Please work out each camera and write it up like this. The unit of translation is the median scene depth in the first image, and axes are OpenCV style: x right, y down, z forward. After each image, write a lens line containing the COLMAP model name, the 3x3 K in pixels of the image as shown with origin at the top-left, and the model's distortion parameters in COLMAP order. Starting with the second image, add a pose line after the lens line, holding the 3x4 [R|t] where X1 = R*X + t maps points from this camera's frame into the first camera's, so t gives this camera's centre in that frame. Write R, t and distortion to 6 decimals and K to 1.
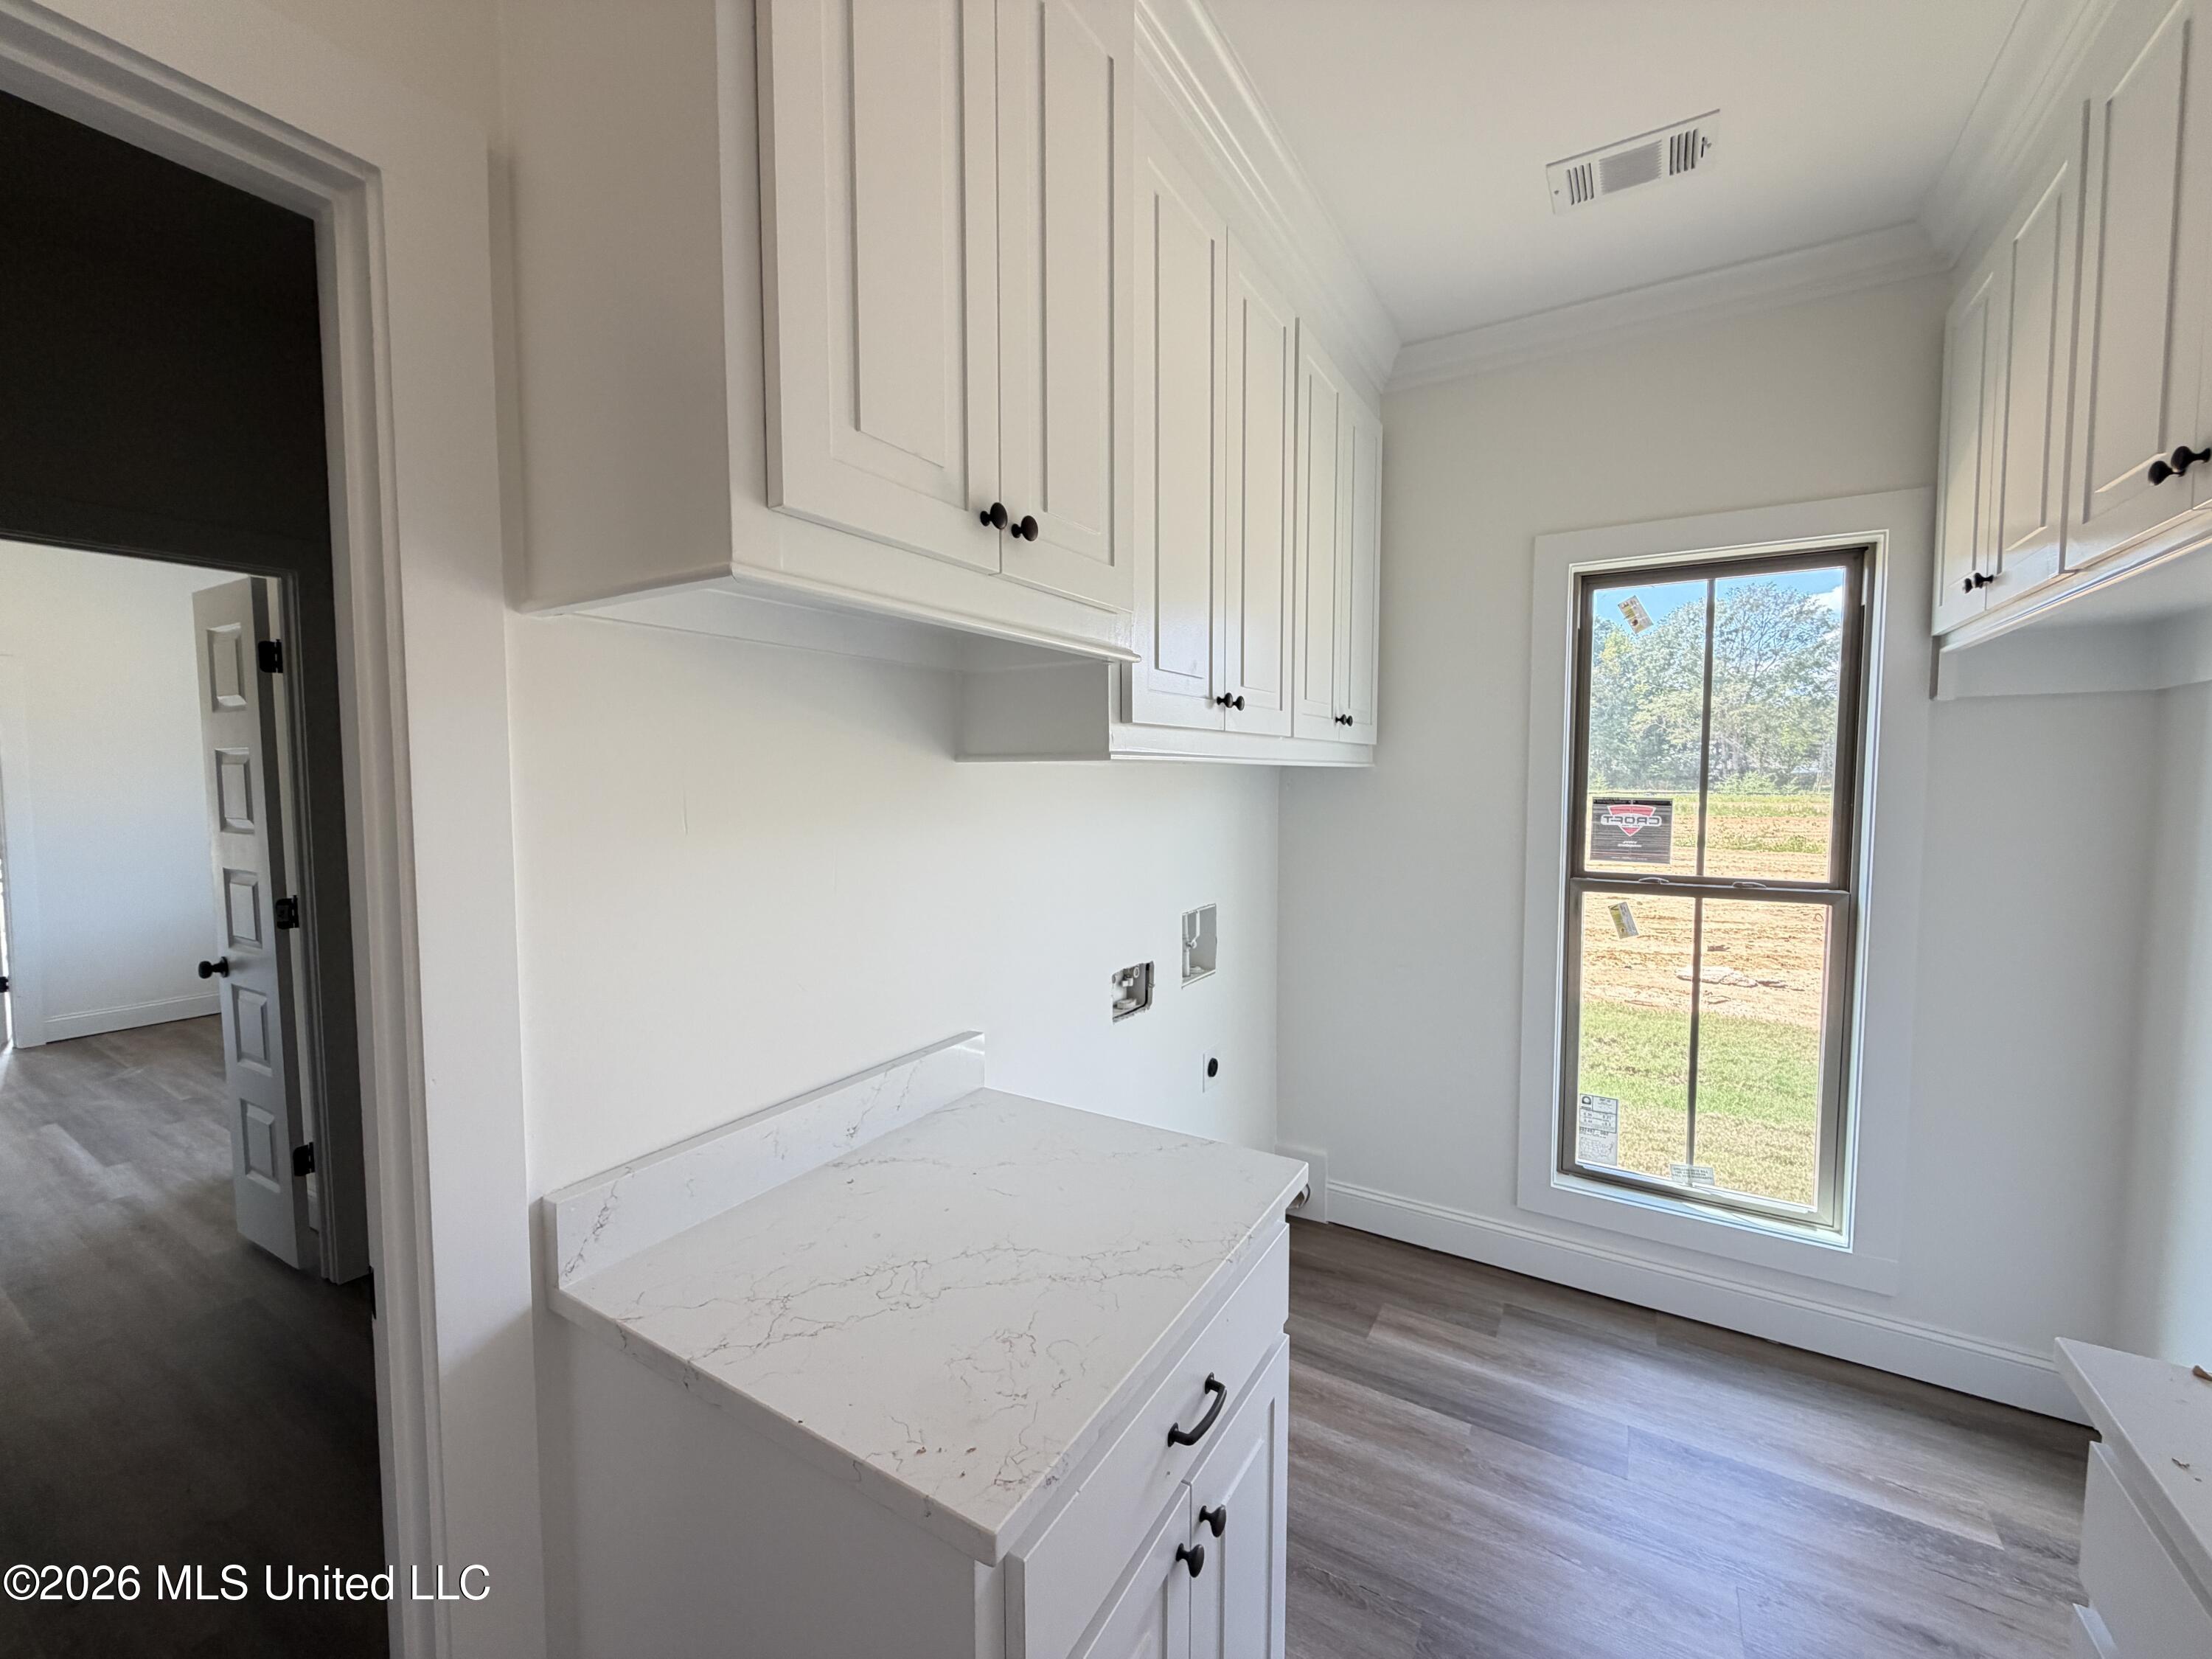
lens RADIAL K [[890.6, 0, 1092.1], [0, 890.6, 822.7], [0, 0, 1]] dist [0.000339, 0.001335]
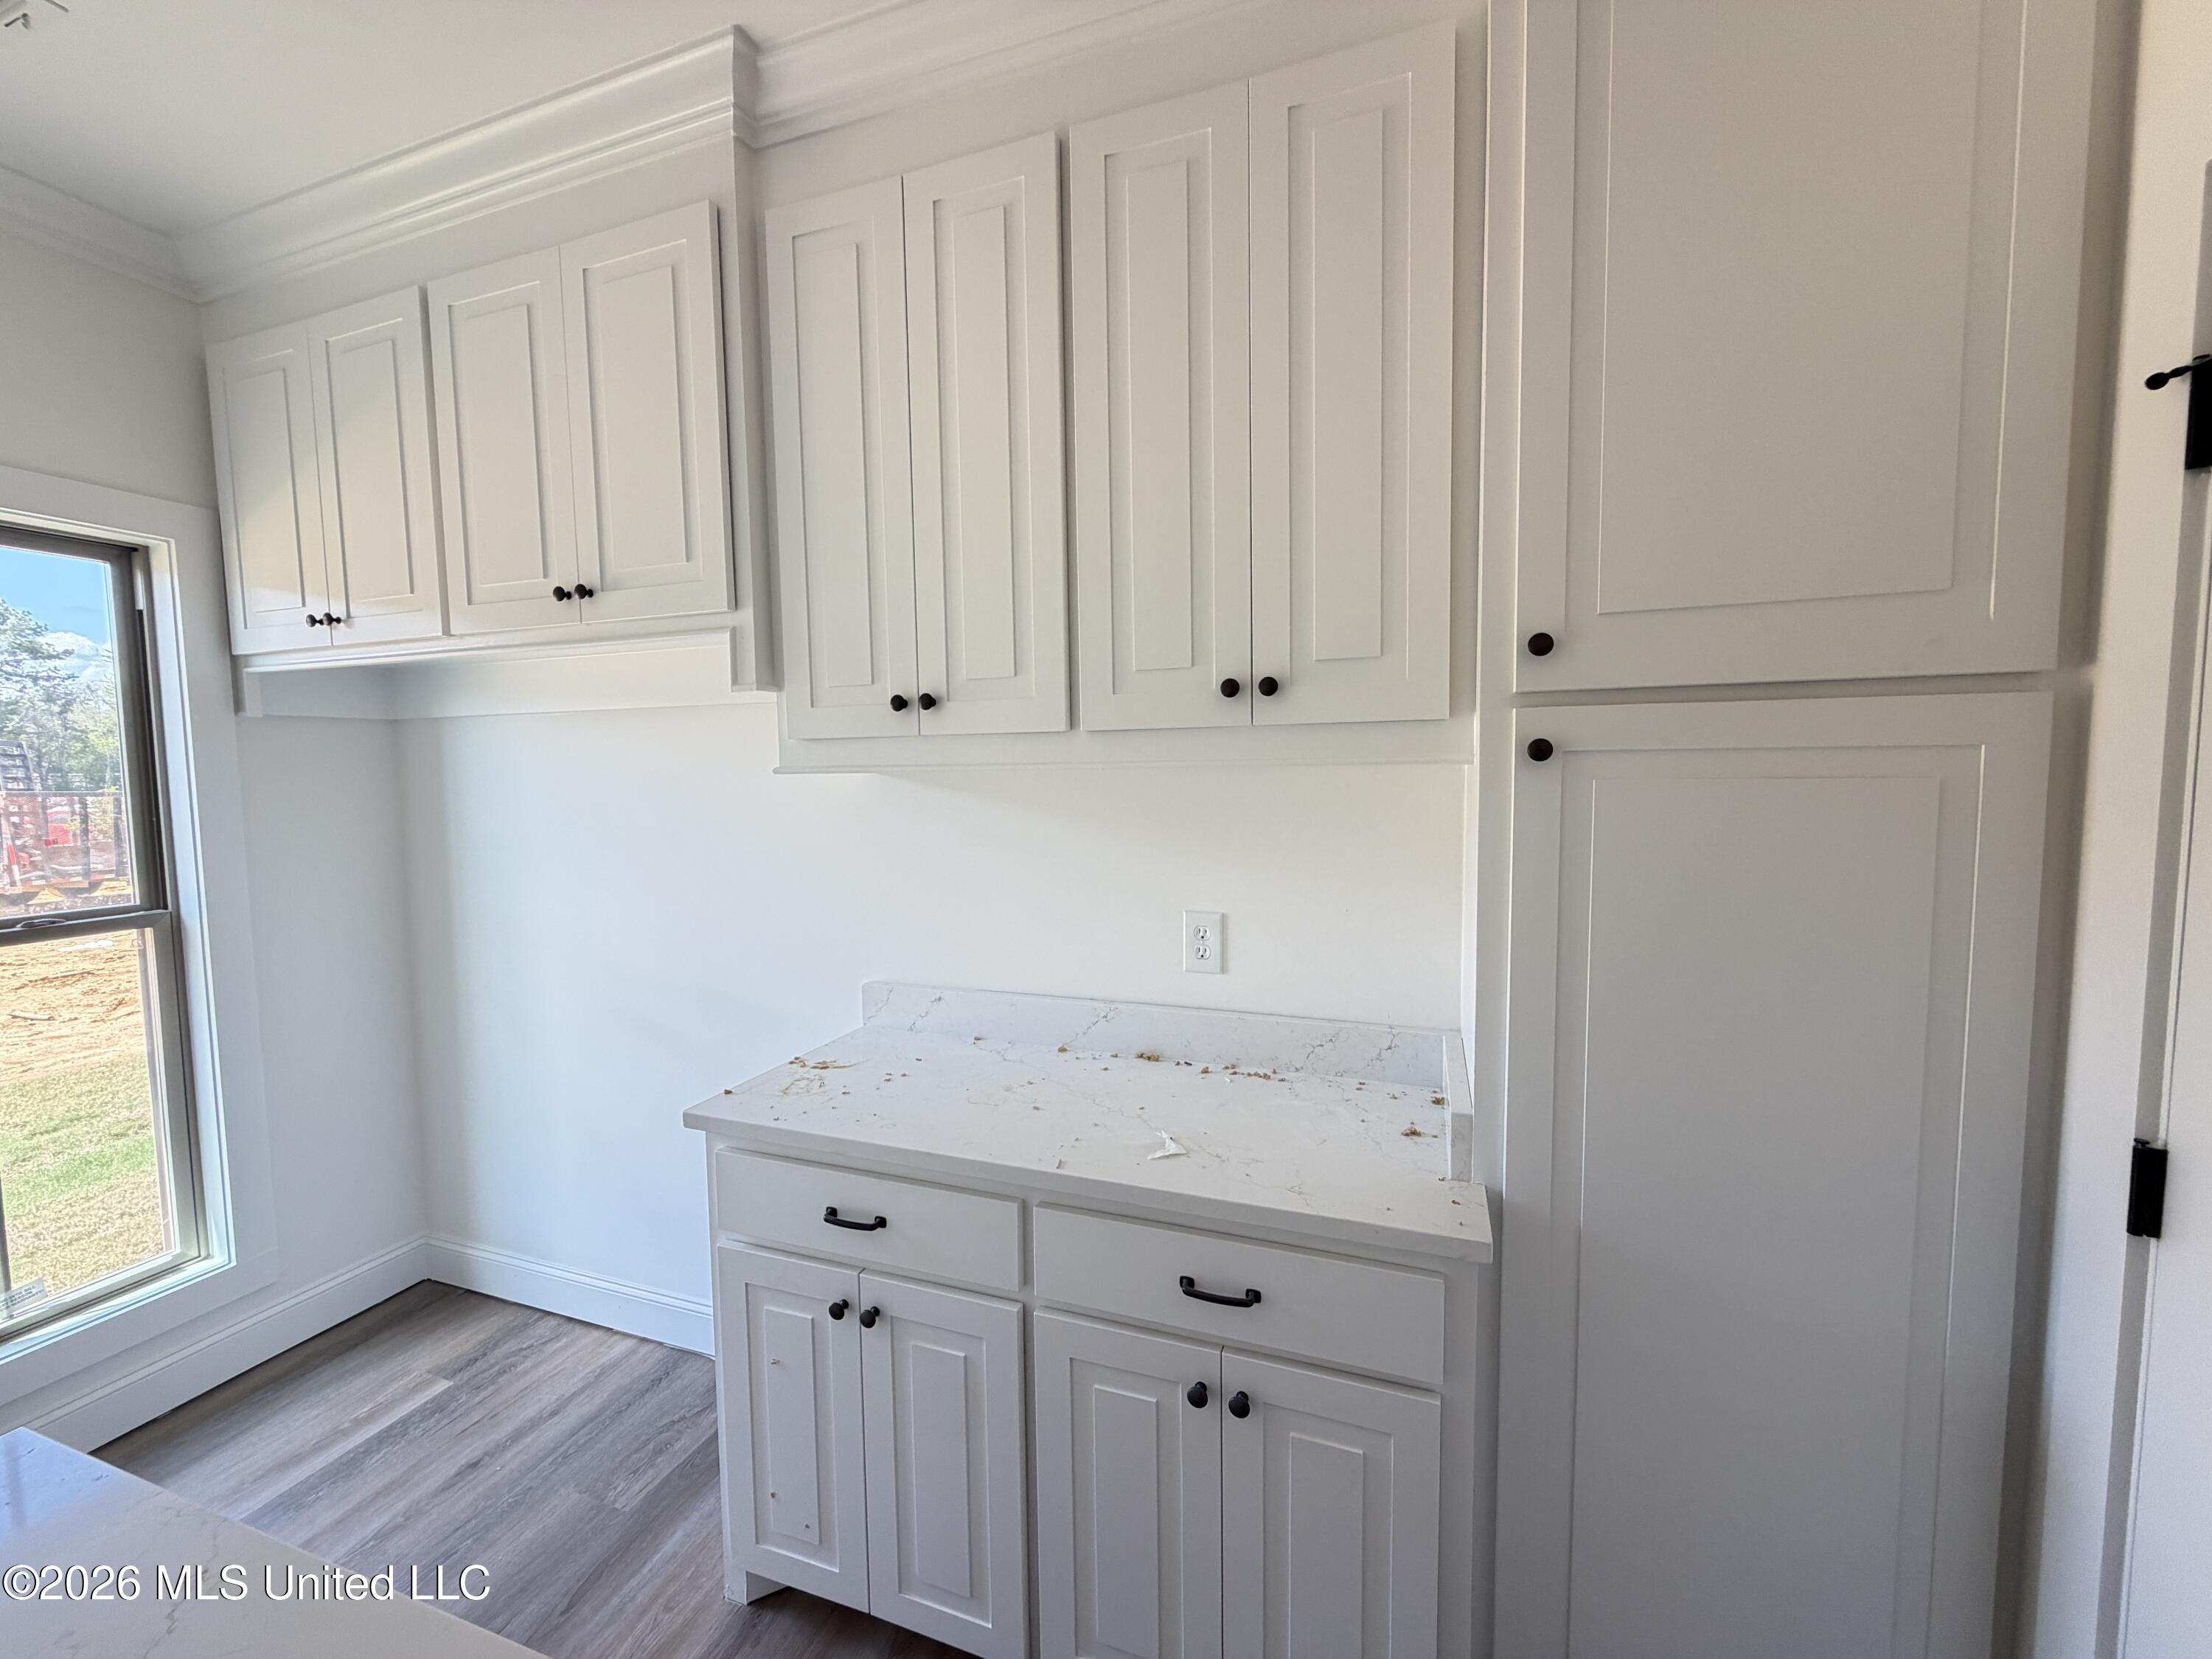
lens RADIAL K [[890.6, 0, 1105.3], [0, 890.6, 821.5], [0, 0, 1]] dist [0.000339, 0.001335]
pose [[-0.208975, -0.057935, 0.976203, -0.330471], [0.065680, 0.995158, 0.073120, -0.023904], [-0.975713, 0.079397, -0.204158, 0.236152]]
